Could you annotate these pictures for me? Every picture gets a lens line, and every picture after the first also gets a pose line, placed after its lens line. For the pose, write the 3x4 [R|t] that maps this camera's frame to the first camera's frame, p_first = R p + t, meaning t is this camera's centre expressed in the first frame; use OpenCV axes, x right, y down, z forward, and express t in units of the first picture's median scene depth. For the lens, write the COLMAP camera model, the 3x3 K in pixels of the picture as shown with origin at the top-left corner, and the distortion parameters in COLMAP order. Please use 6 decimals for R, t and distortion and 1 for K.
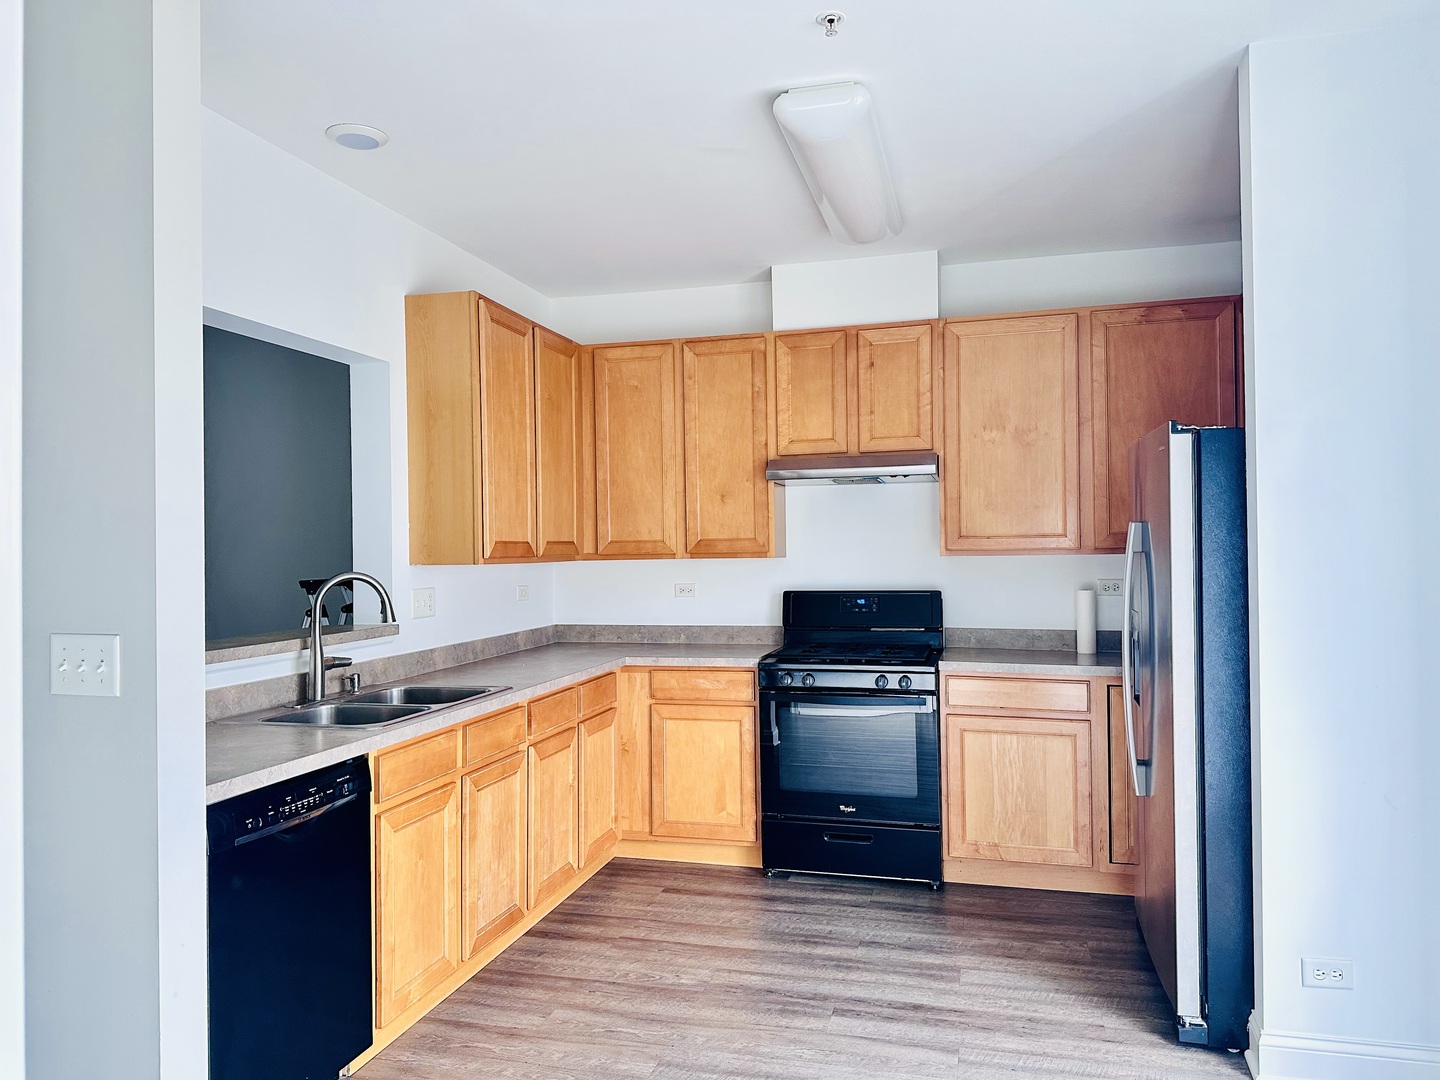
lens RADIAL K [[1003.7, 0, 728.0], [0, 1003.7, 545.3], [0, 0, 1]] dist [0.185505, -0.340439]
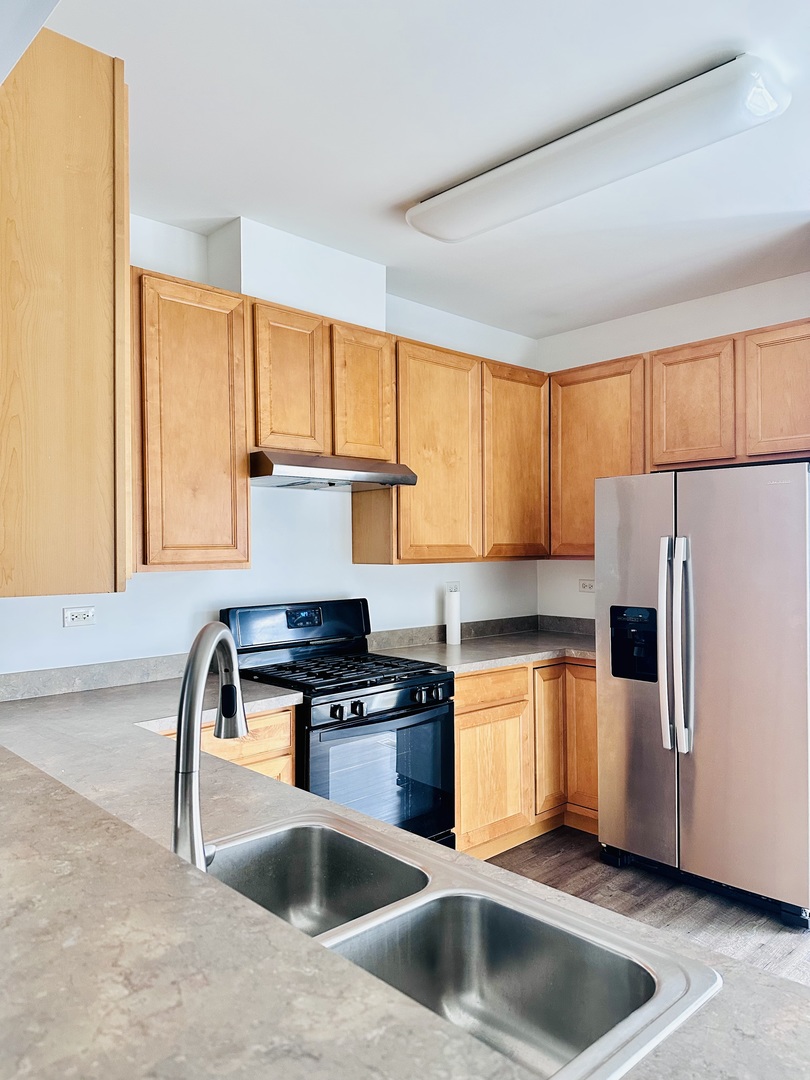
lens RADIAL K [[741.2, 0, 399.6], [0, 741.2, 547.2], [0, 0, 1]] dist [0.137615, -0.231658]
pose [[0.526747, 0.008510, 0.849979, -0.467968], [-0.006678, 0.999960, -0.005873, -0.003221], [-0.849996, -0.002582, 0.526783, 0.647281]]
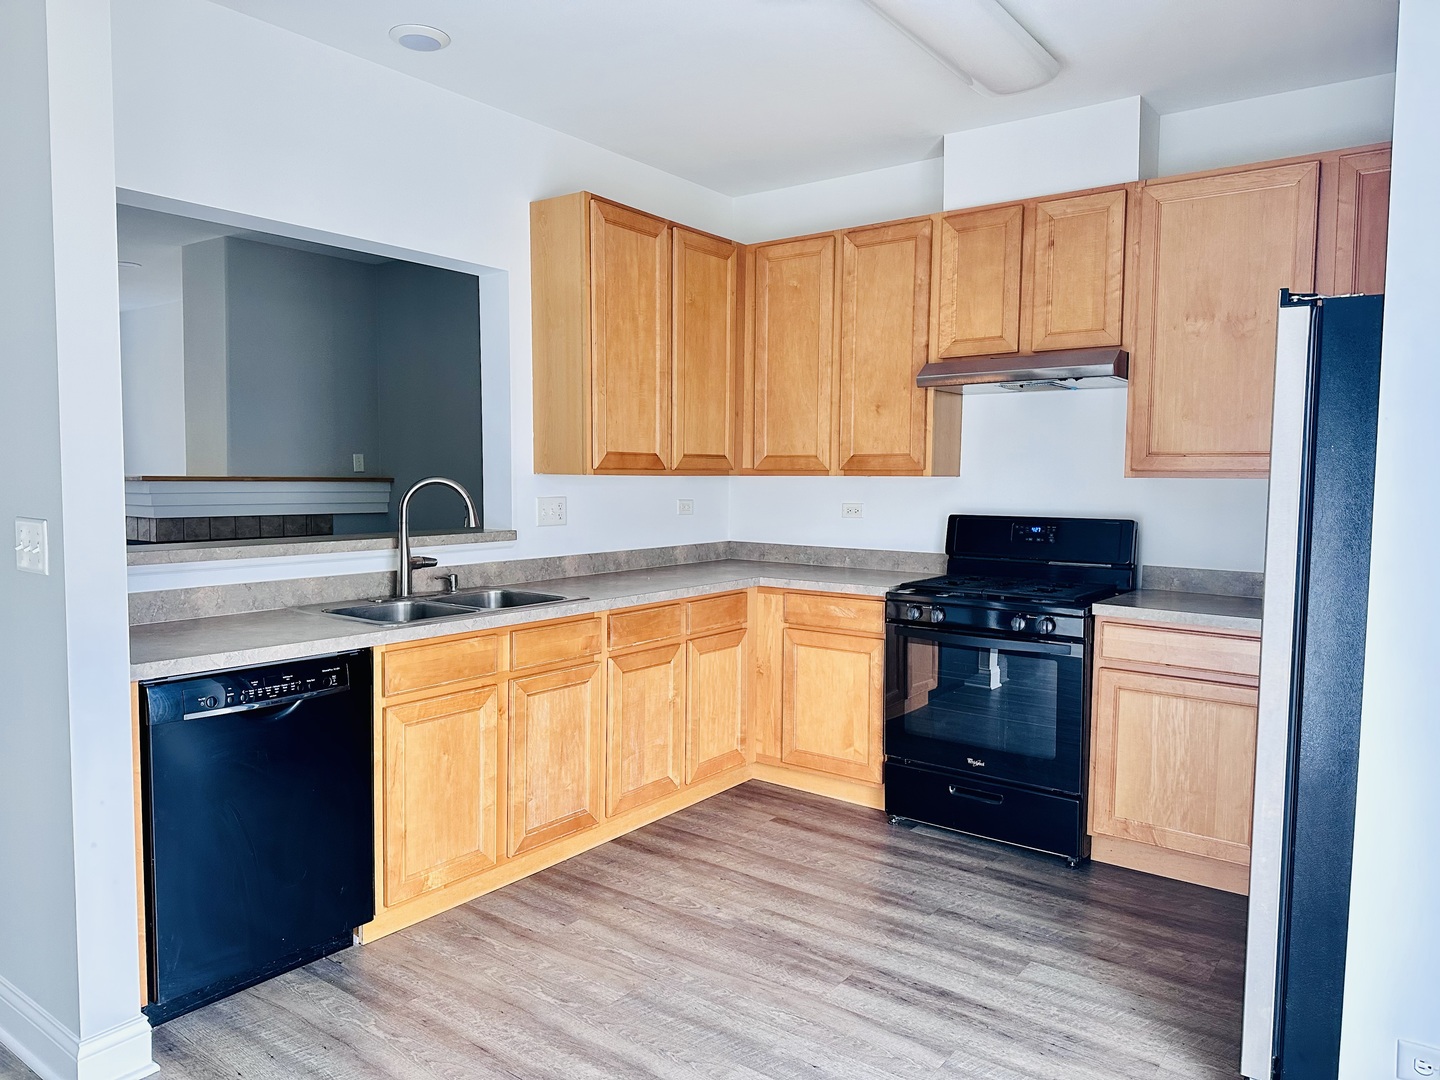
lens RADIAL K [[1003.7, 0, 728.0], [0, 1003.7, 545.3], [0, 0, 1]] dist [0.185505, -0.340439]
pose [[0.929718, 0.047751, -0.365164, 0.236348], [-0.019638, 0.996576, 0.080319, 0.005503], [0.367749, -0.067503, 0.927472, 0.118140]]
